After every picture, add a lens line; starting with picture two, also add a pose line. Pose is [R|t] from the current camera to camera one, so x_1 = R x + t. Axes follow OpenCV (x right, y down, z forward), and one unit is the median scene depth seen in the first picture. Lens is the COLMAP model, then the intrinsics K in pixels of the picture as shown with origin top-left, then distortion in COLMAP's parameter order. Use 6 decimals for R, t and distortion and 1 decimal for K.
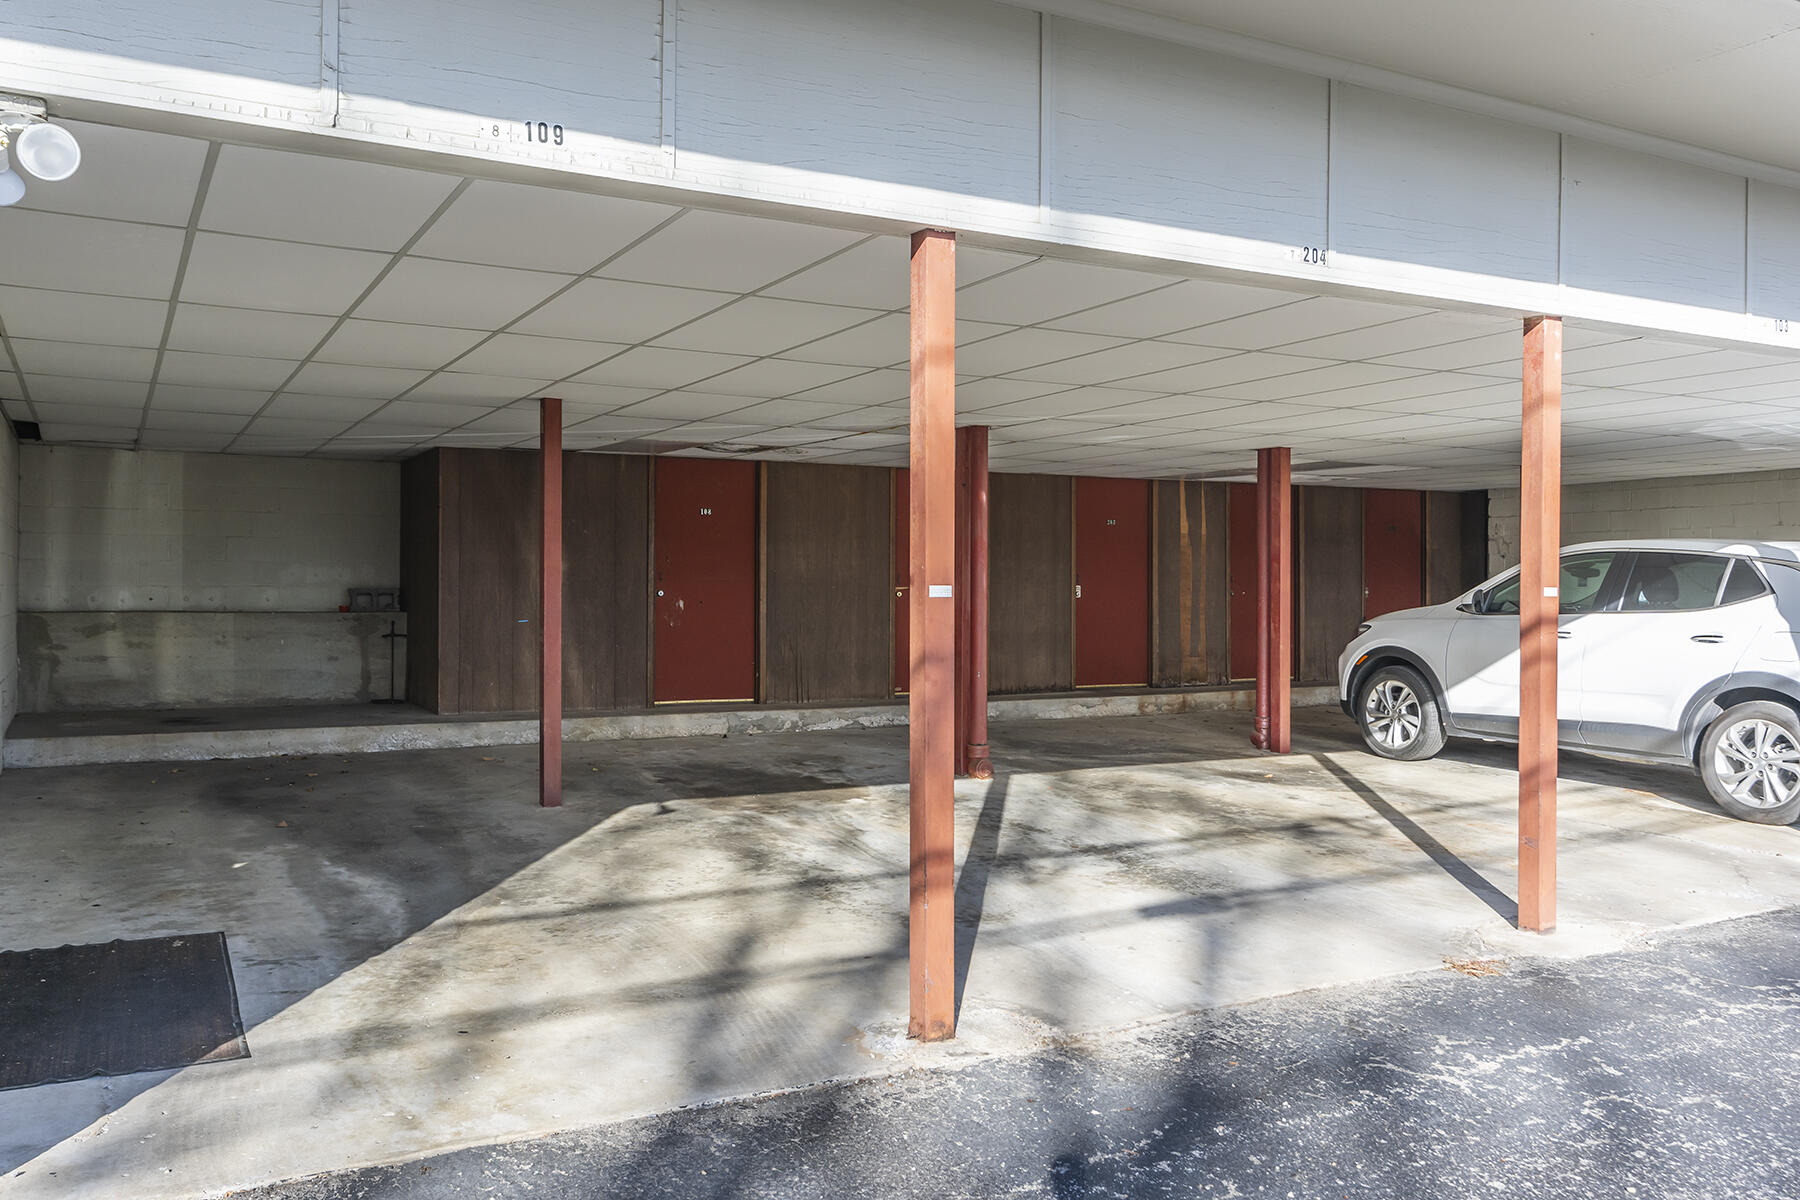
lens RADIAL K [[1422.5, 0, 899.5], [0, 1422.5, 595.0], [0, 0, 1]] dist [0.003291, -0.002695]
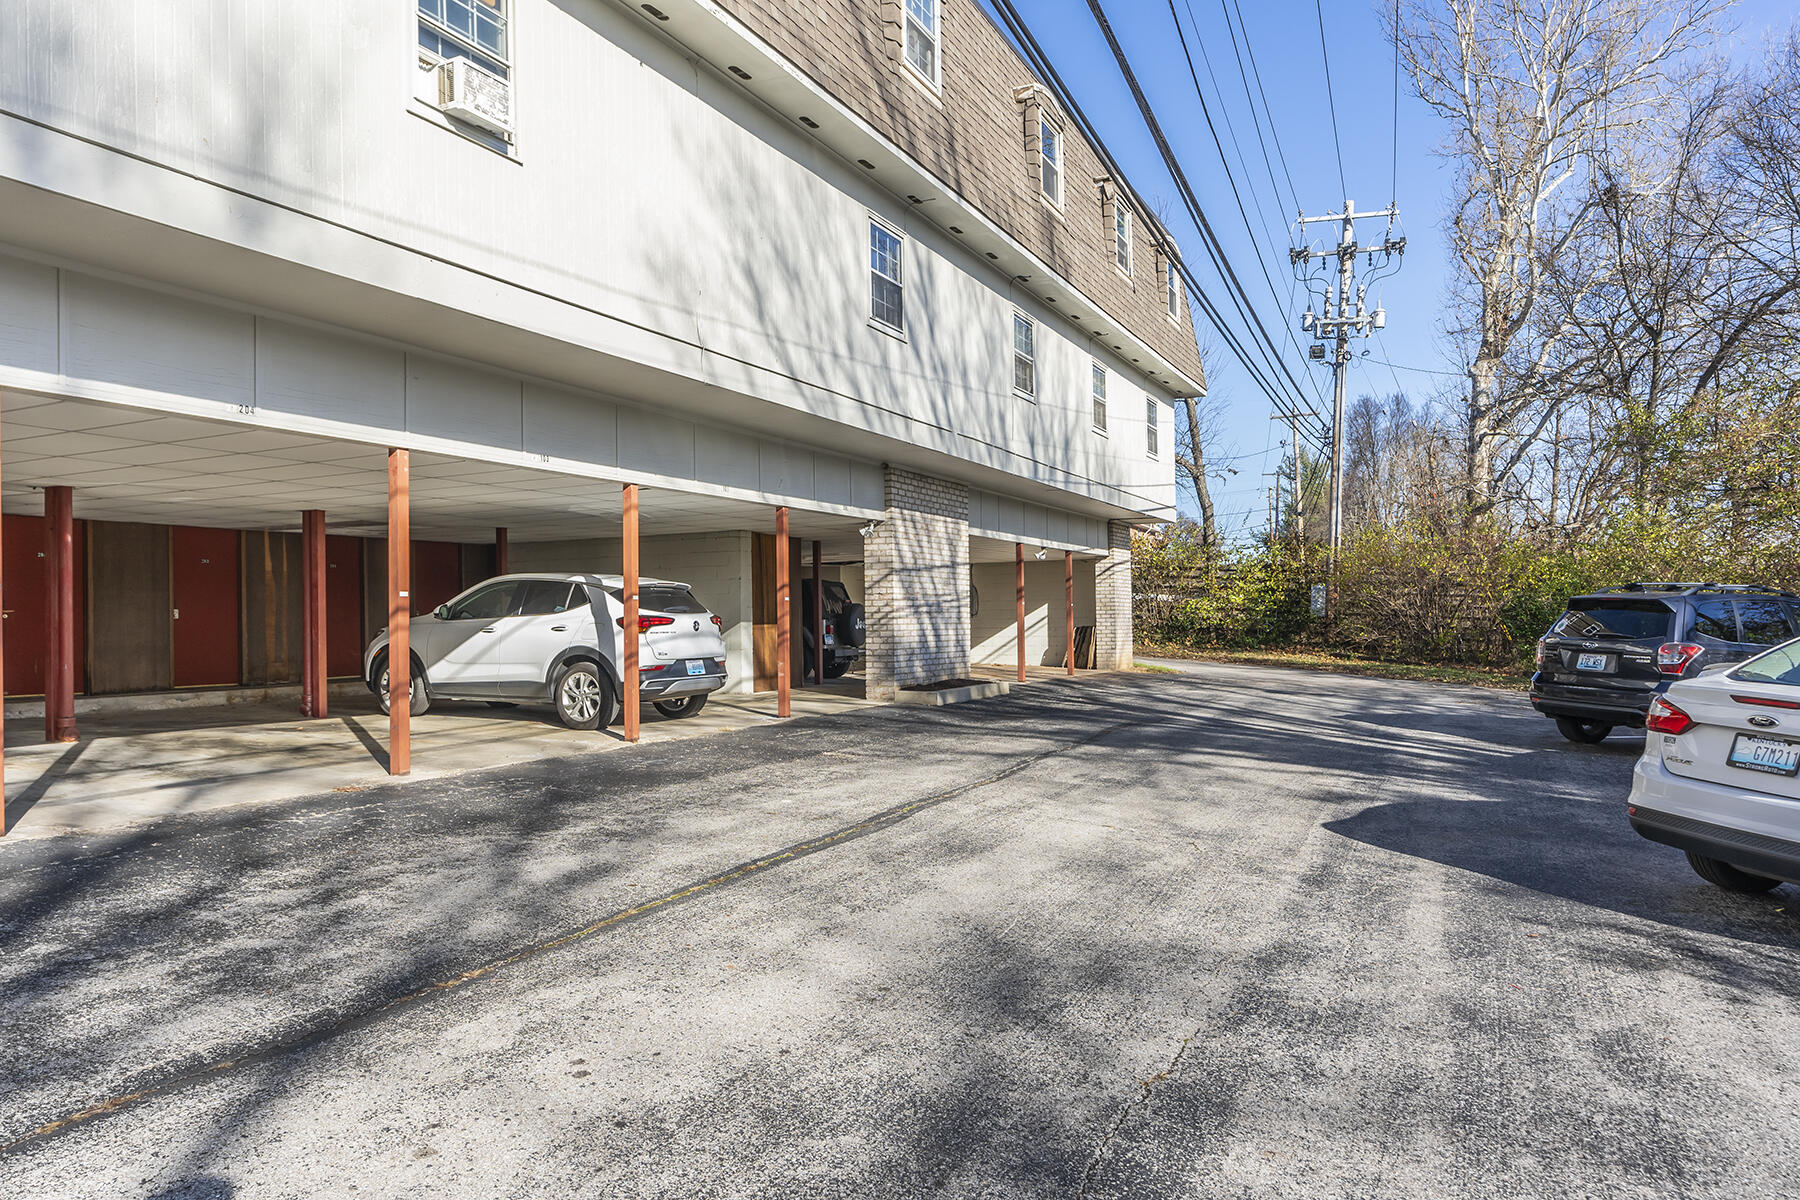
lens RADIAL K [[1228.7, 0, 900.2], [0, 1228.7, 608.7], [0, 0, 1]] dist [-0.007533, -0.000624]
pose [[0.820833, -0.005734, 0.571139, 0.042206], [0.018703, 0.999683, -0.016843, 0.034836], [-0.570861, 0.024507, 0.820681, -0.431854]]
